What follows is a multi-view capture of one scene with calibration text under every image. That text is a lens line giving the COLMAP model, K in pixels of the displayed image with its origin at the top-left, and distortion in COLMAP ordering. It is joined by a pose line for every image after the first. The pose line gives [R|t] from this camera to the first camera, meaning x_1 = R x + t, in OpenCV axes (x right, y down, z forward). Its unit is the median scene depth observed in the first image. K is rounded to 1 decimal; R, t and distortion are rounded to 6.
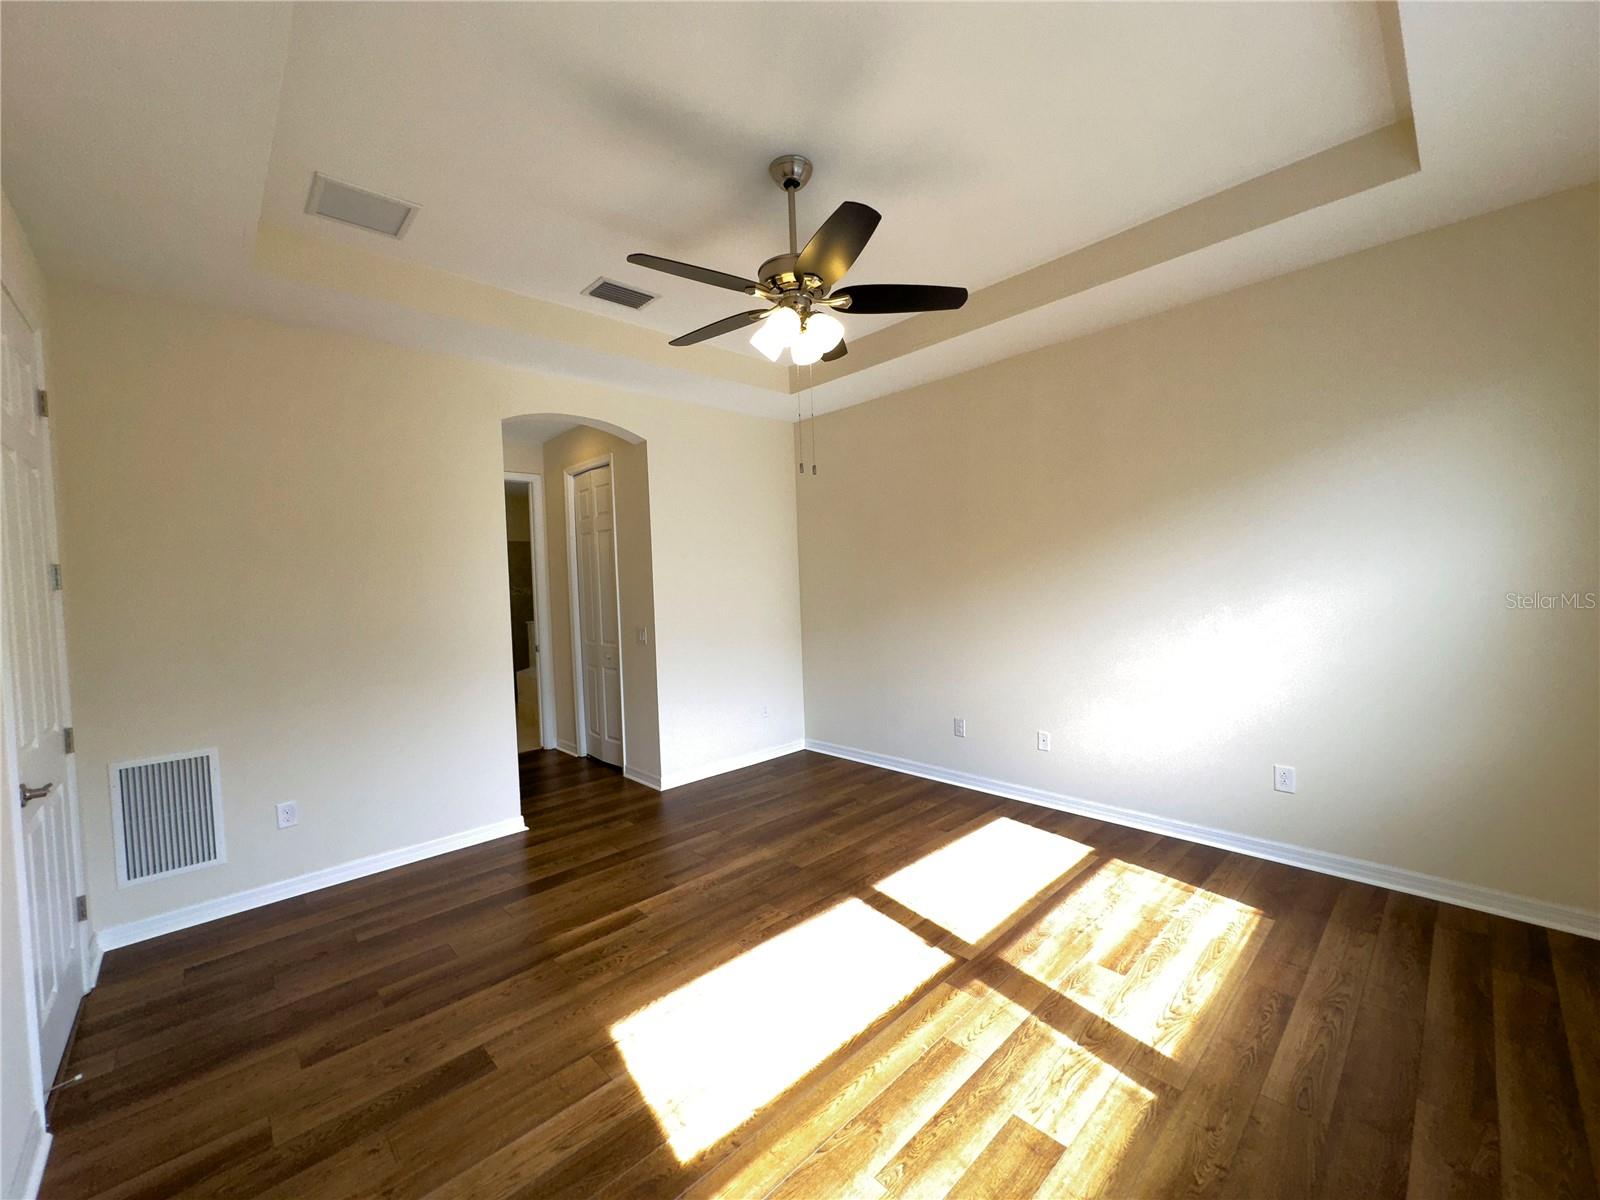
lens RADIAL K [[639.1, 0, 800.9], [0, 639.1, 602.3], [0, 0, 1]] dist [-0.001913, 0.000746]
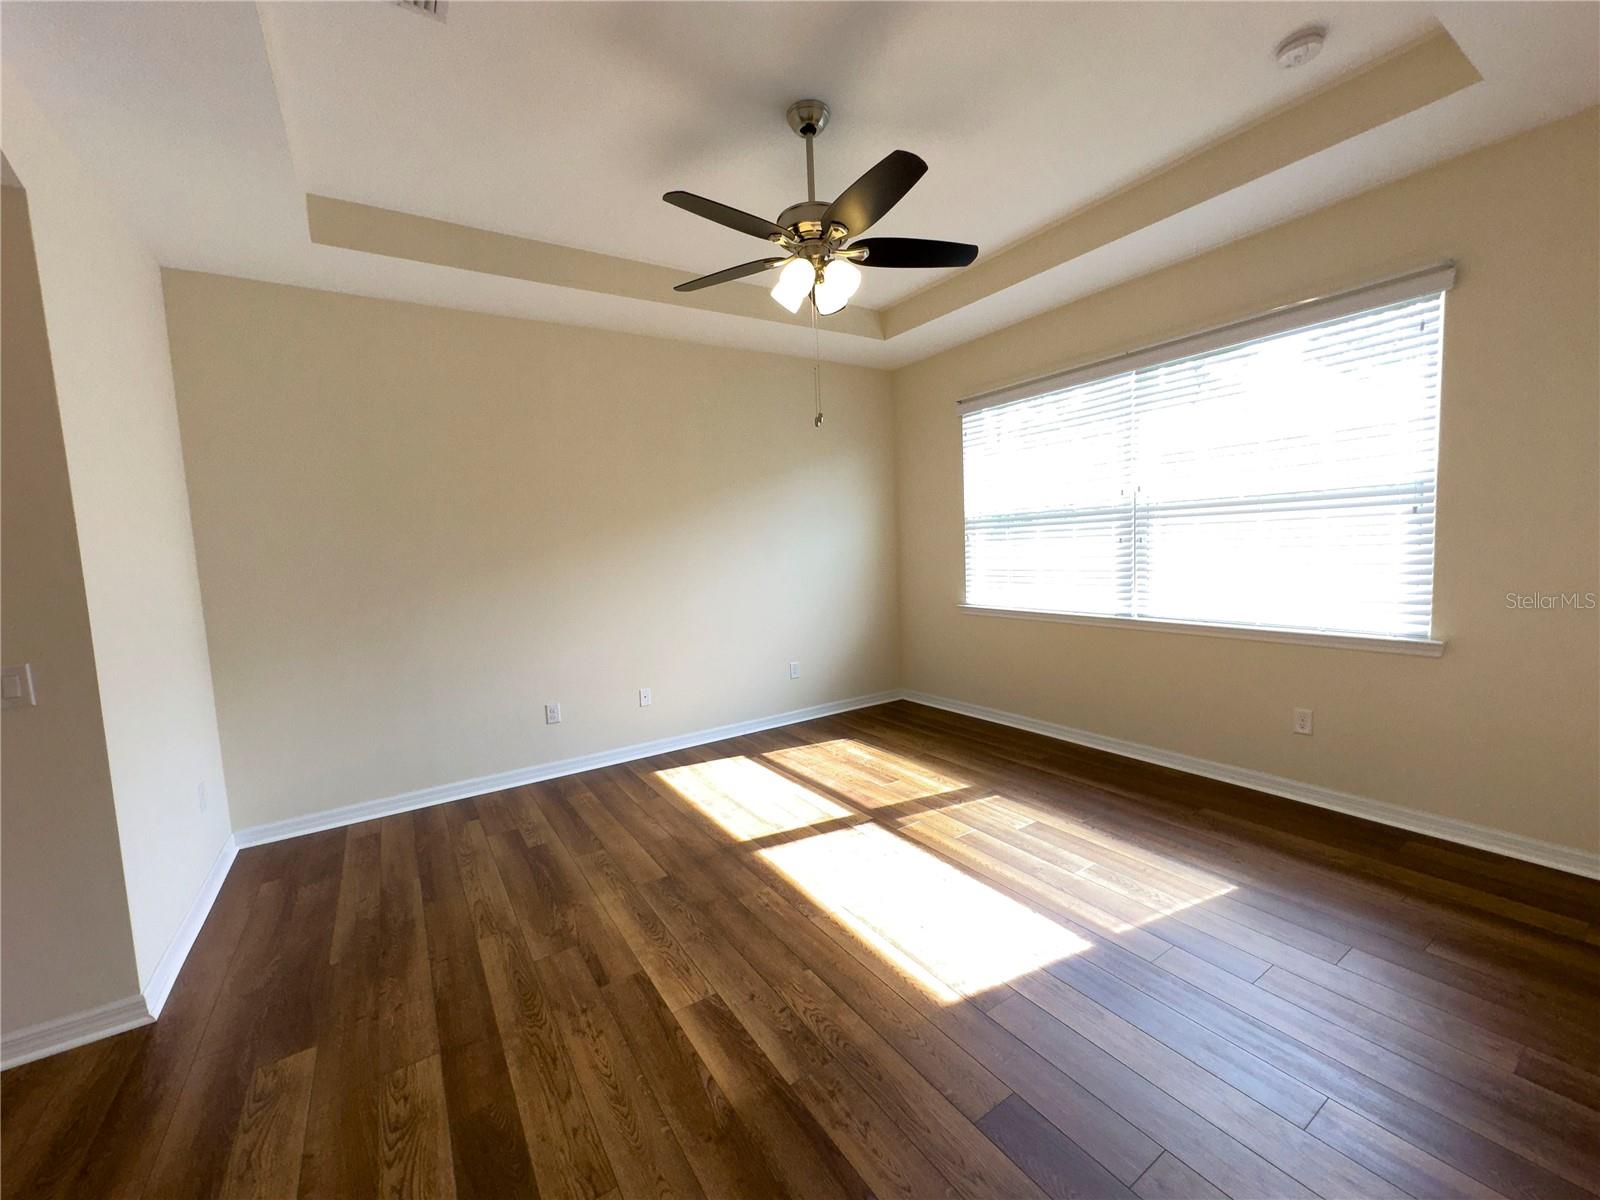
lens RADIAL K [[639.1, 0, 801.1], [0, 639.1, 599.0], [0, 0, 1]] dist [-0.001913, 0.000746]
pose [[0.173393, -0.055566, 0.983284, -0.894678], [0.069422, 0.996613, 0.044077, 0.028319], [-0.982403, 0.060619, 0.176664, 0.750249]]
